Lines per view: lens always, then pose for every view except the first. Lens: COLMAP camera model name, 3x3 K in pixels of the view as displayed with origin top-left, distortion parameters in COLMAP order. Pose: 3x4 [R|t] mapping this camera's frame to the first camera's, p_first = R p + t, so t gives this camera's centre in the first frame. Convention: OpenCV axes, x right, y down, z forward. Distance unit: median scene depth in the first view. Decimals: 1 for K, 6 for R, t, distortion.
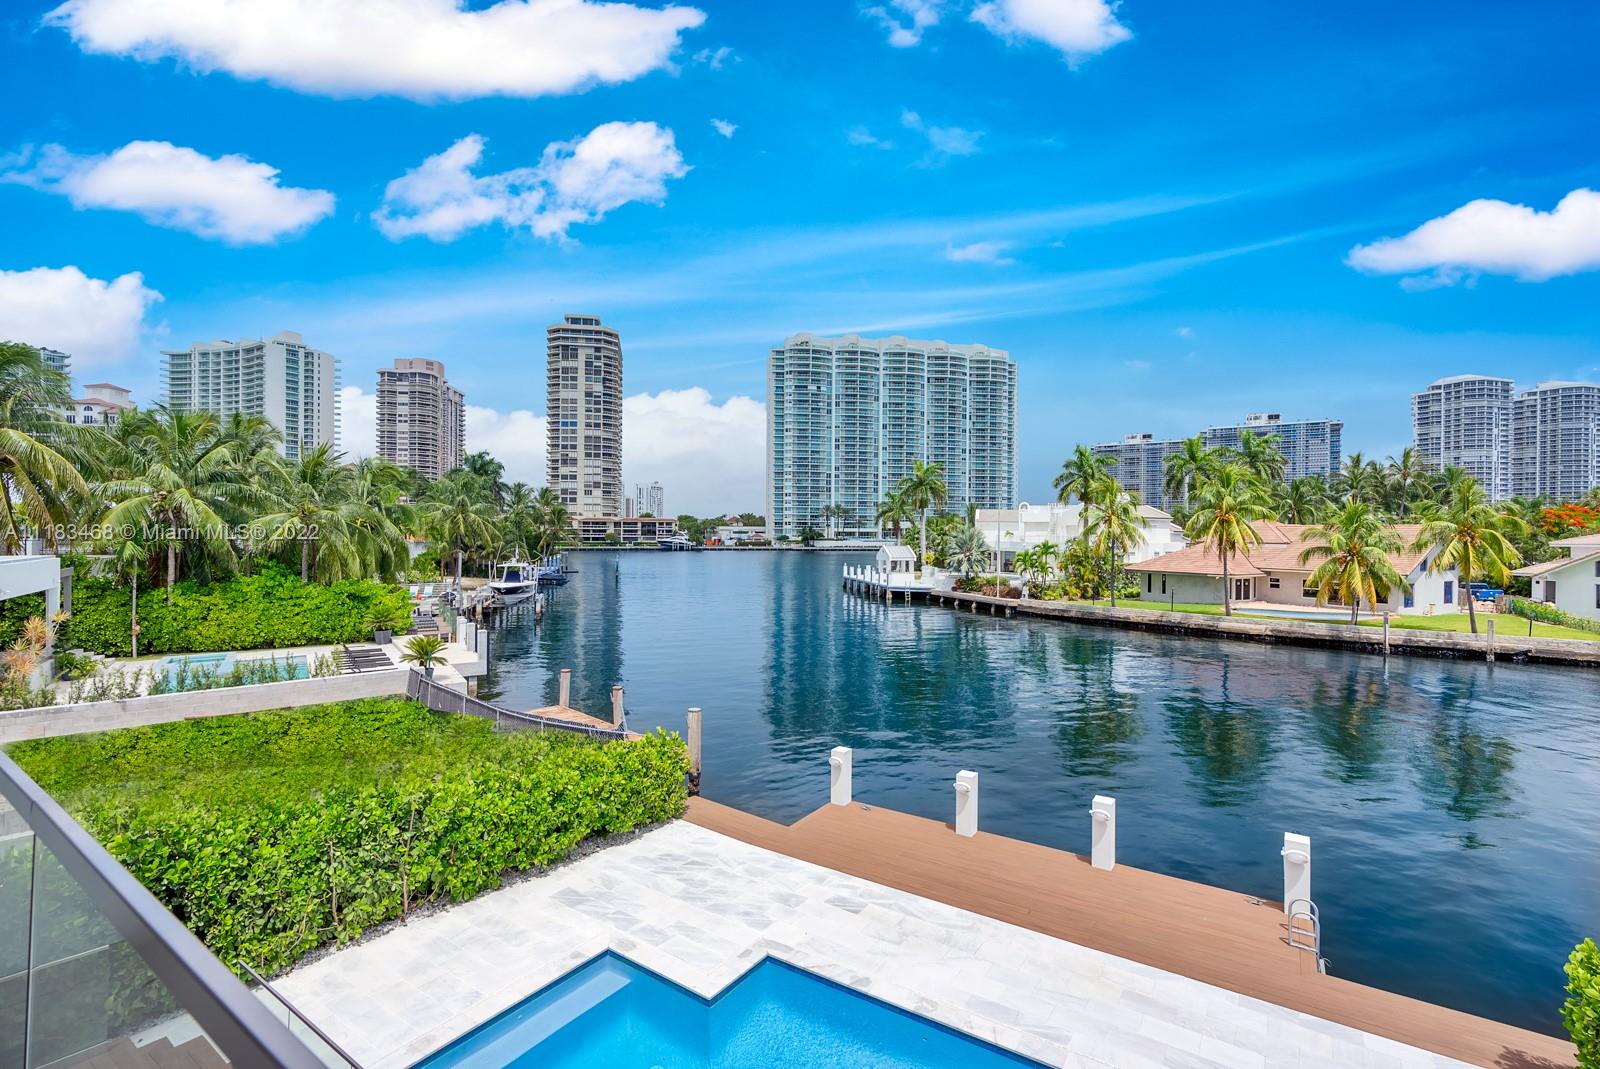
lens RADIAL K [[726.9, 0, 807.5], [0, 726.9, 535.7], [0, 0, 1]] dist [-0.000858, 0.000233]
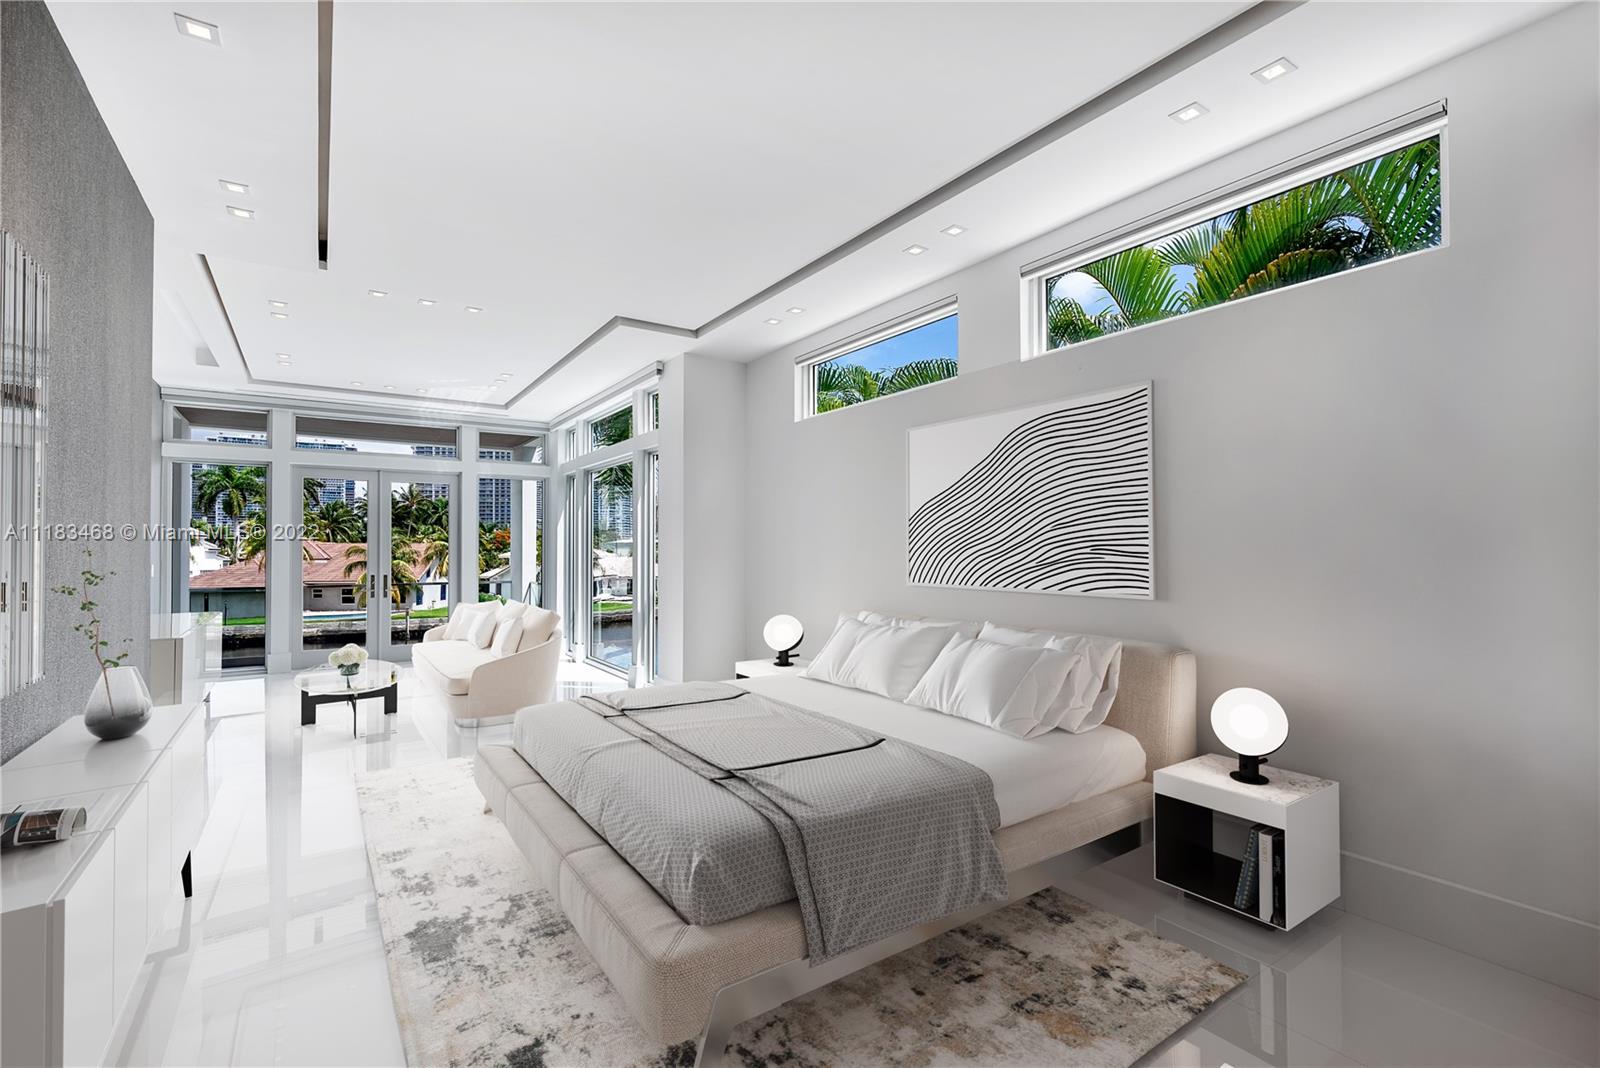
lens RADIAL K [[735.7, 0, 806.7], [0, 735.7, 532.9], [0, 0, 1]] dist [-0.002647, -0.000167]
pose [[0.371936, 0.012946, 0.928168, -0.165434], [0.009841, 0.999792, -0.017889, -0.002794], [-0.928206, 0.015788, 0.371731, -0.169318]]
